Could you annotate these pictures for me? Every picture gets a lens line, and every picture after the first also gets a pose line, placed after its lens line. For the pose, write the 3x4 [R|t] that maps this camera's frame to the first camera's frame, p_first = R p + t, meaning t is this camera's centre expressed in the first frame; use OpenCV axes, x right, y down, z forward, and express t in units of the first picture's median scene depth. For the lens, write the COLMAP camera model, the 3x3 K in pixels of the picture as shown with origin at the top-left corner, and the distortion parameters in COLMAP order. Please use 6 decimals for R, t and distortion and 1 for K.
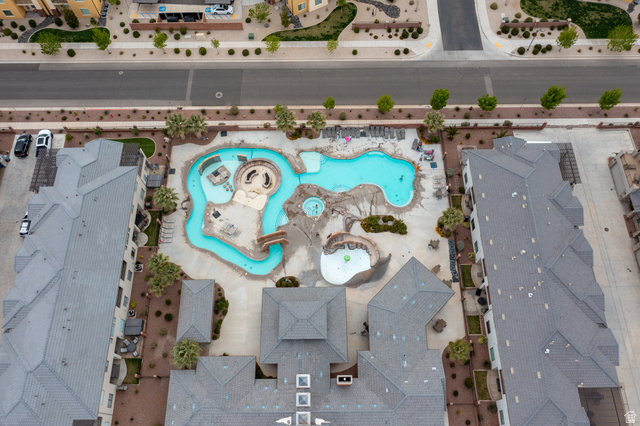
lens RADIAL K [[515.5, 0, 321.2], [0, 515.5, 212.7], [0, 0, 1]] dist [-0.005064, 0.006705]
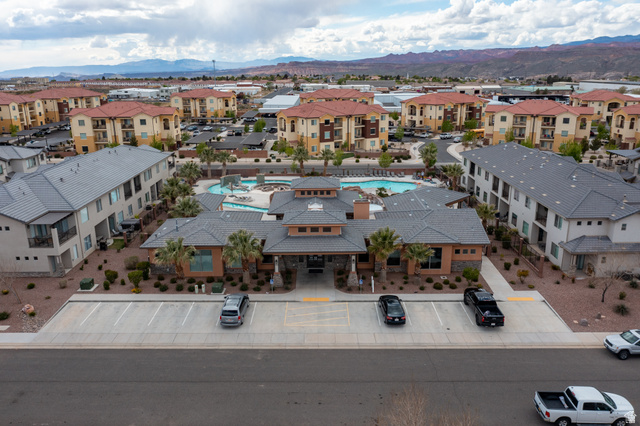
lens RADIAL K [[515.5, 0, 321.2], [0, 515.5, 212.7], [0, 0, 1]] dist [-0.005064, 0.006705]
pose [[0.999979, 0.003125, -0.005746, -0.016099], [-0.006398, 0.650154, -0.759776, 0.823512], [0.001362, 0.759796, 0.650160, 0.346453]]
